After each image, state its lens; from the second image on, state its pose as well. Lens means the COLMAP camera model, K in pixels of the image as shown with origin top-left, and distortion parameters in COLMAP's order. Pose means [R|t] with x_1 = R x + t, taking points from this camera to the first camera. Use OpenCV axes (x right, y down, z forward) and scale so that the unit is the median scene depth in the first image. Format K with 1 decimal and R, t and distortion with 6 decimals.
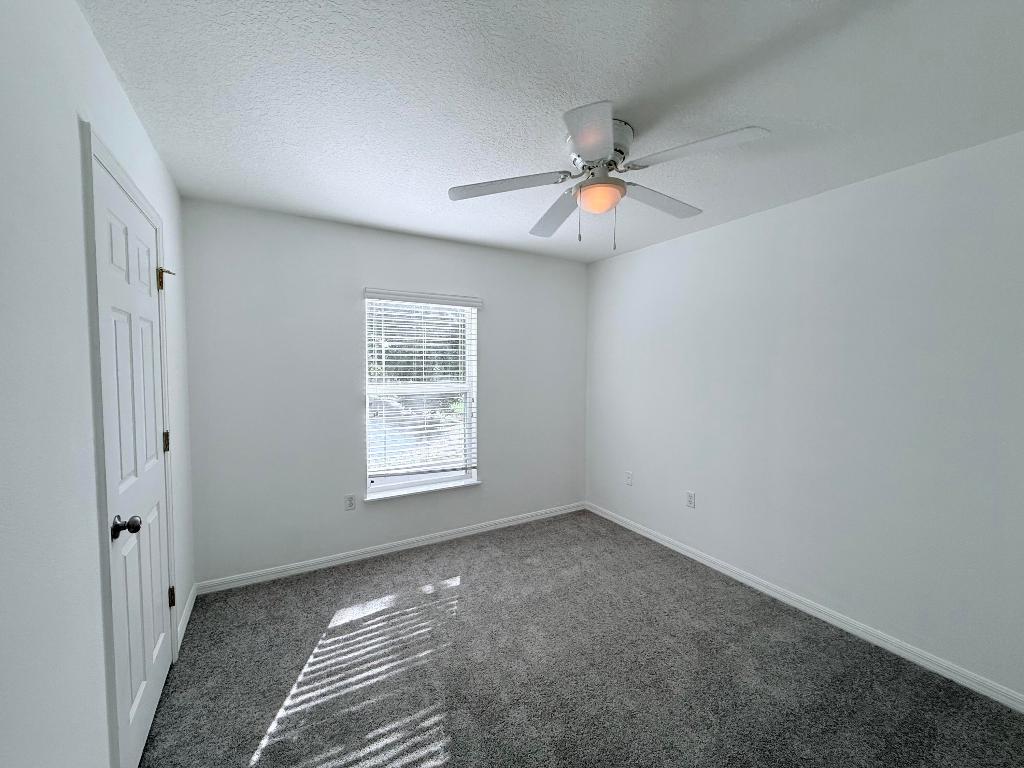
lens RADIAL K [[407.8, 0, 508.5], [0, 407.8, 383.4], [0, 0, 1]] dist [-0.000675, -0.000382]
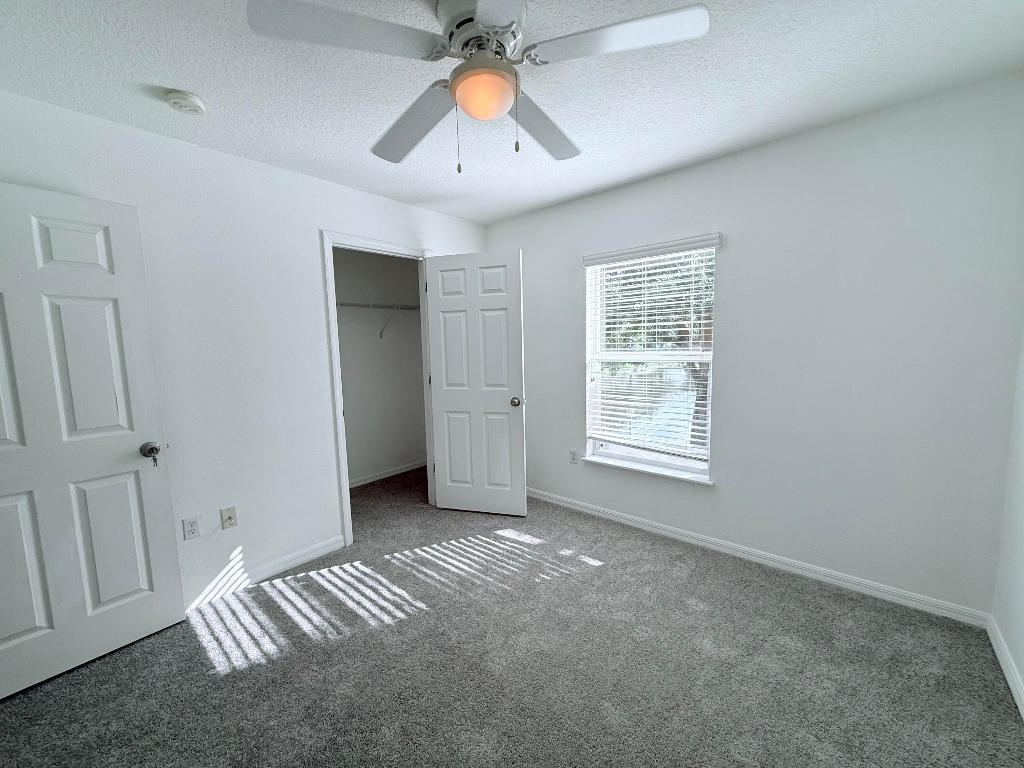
lens RADIAL K [[407.8, 0, 508.5], [0, 407.8, 383.4], [0, 0, 1]] dist [-0.000675, -0.000382]
pose [[0.305416, 0.075908, -0.949188, 0.590145], [-0.020361, 0.997110, 0.073189, 0.012342], [0.952001, -0.003027, 0.306079, 0.473870]]
